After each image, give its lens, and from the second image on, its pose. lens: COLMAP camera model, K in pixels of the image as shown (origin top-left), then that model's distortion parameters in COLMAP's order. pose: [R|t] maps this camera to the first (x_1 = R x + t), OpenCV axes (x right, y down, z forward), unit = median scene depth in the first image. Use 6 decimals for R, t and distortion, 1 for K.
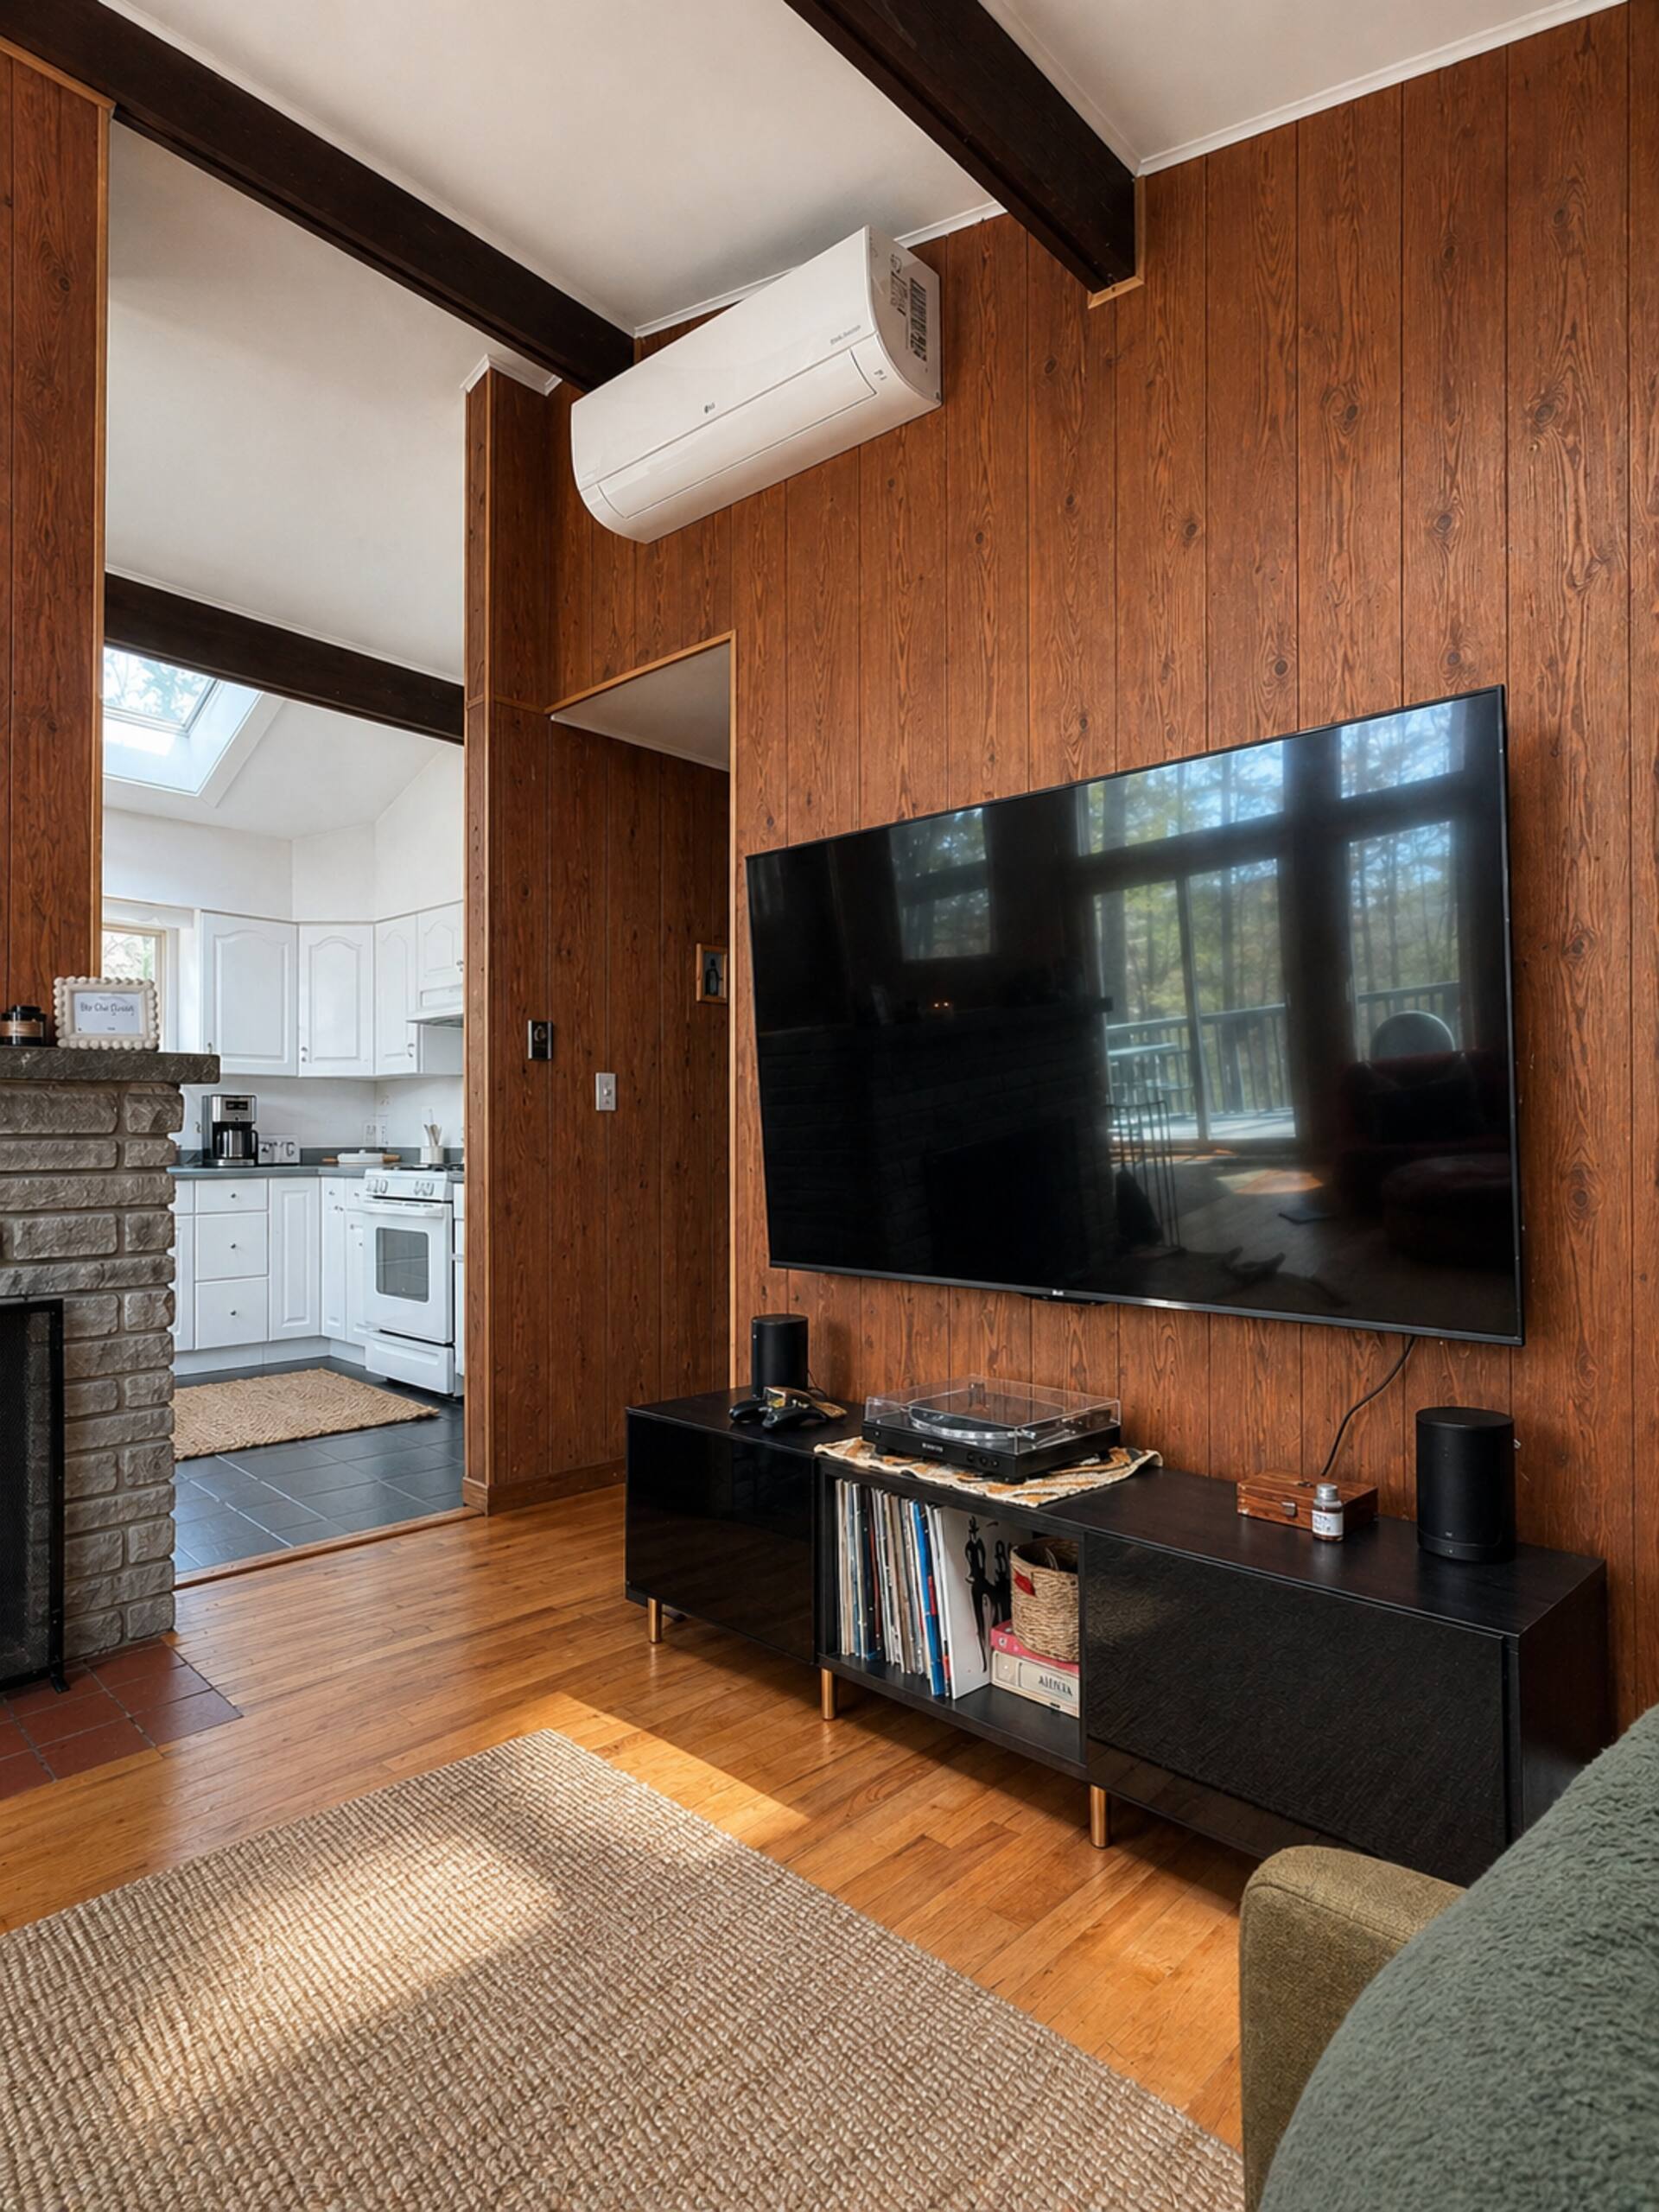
lens RADIAL K [[1237.0, 0, 829.5], [0, 1237.0, 1106.0], [0, 0, 1]] dist [-0.041773, -0.000111]
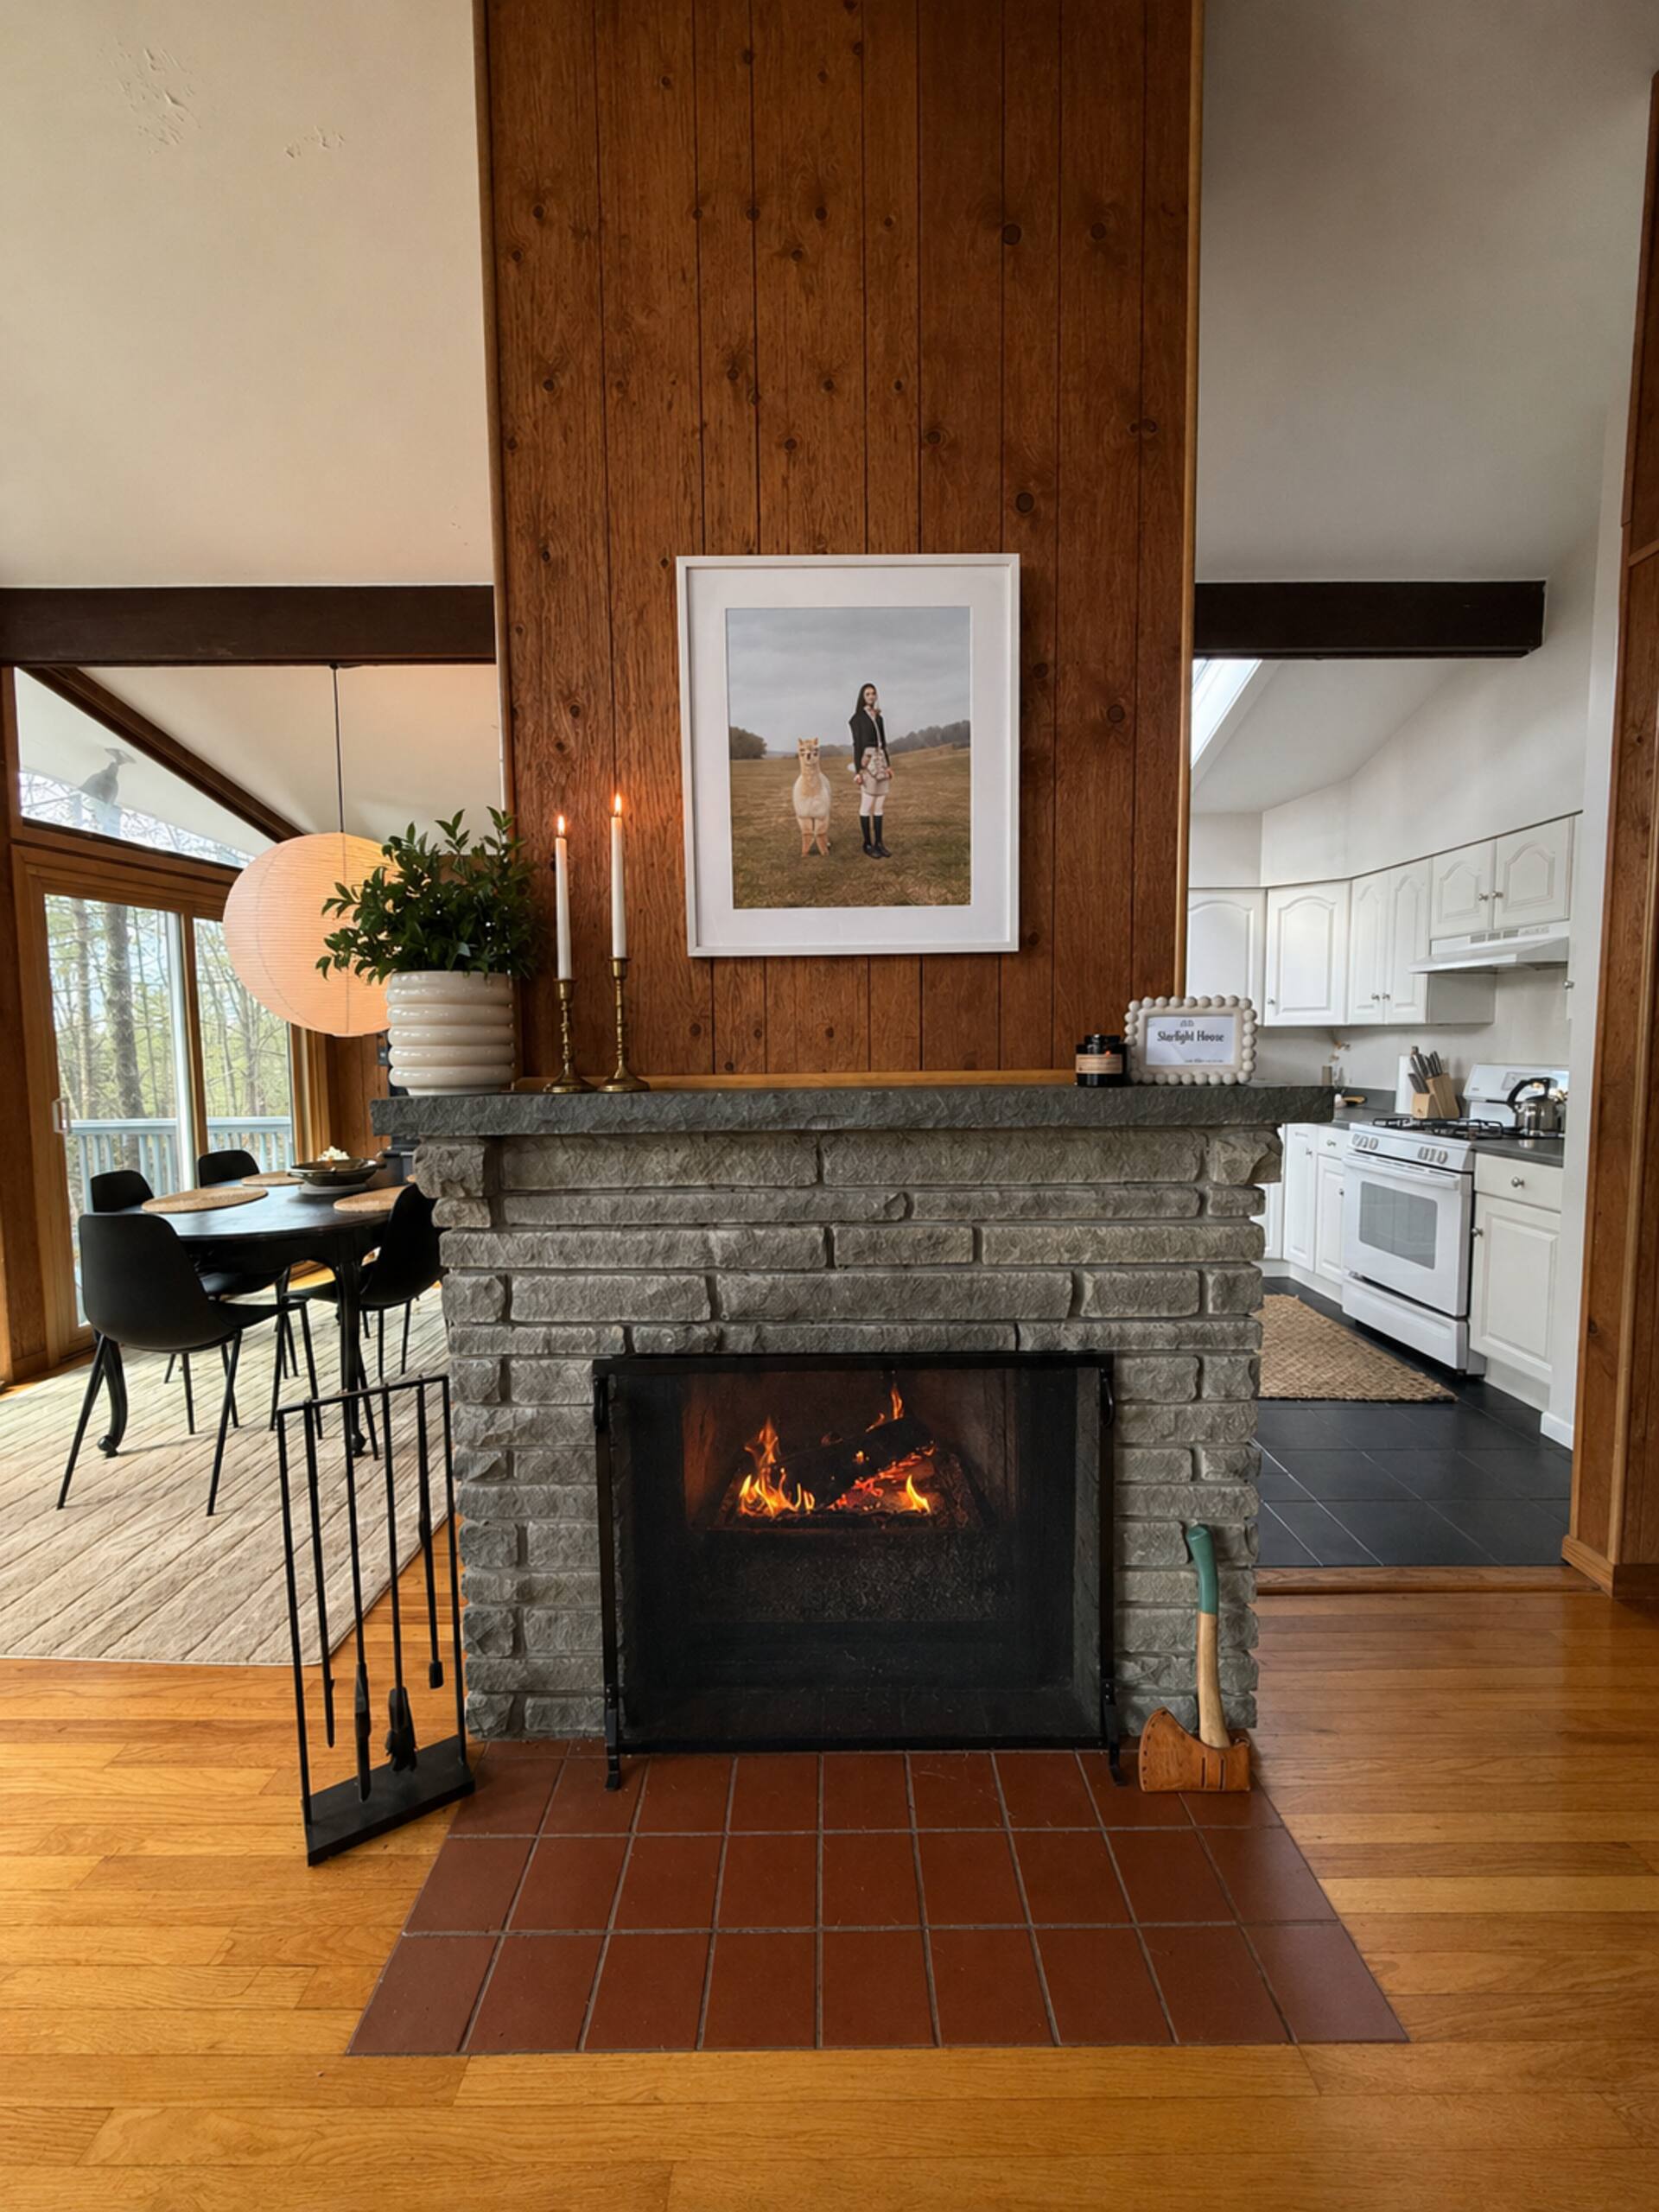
lens RADIAL K [[848.0, 0, 822.0], [0, 848.0, 1097.2], [0, 0, 1]] dist [0.090276, -0.000008]
pose [[0.686500, 0.041848, -0.725924, -0.159649], [0.025095, 0.996384, 0.081172, -0.043488], [0.726696, -0.073942, 0.682968, 0.195500]]
